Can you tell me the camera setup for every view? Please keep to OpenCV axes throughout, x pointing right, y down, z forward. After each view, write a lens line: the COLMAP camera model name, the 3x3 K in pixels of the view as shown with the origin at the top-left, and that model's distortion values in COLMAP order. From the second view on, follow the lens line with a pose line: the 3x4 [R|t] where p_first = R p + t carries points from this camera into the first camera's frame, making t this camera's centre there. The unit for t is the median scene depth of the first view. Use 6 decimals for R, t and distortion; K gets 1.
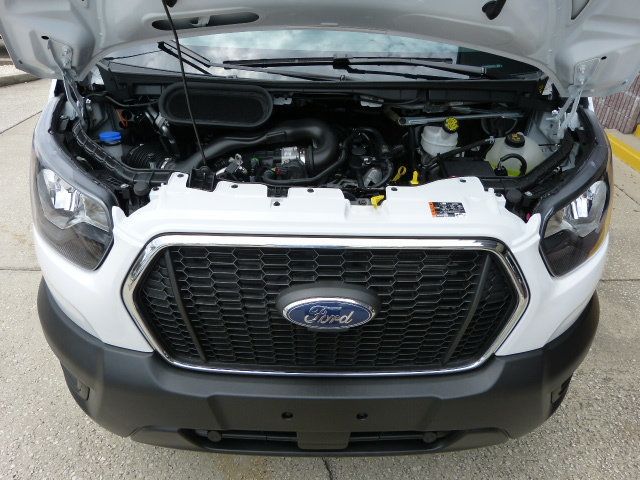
lens RADIAL K [[480.4, 0, 318.7], [0, 480.4, 244.4], [0, 0, 1]] dist [-0.049178, 0.042915]
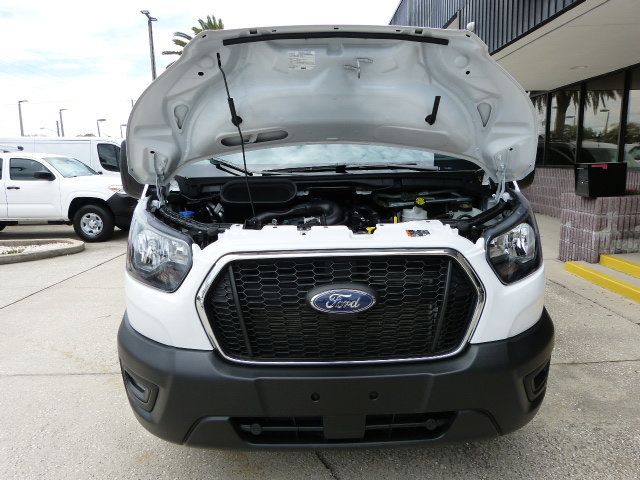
lens RADIAL K [[480.4, 0, 318.7], [0, 480.4, 244.4], [0, 0, 1]] dist [-0.049178, 0.042915]
pose [[0.998975, -0.045245, -0.001487, -0.036755], [0.041416, 0.926714, -0.373479, 0.462113], [0.018276, 0.373035, 0.927637, -0.346512]]
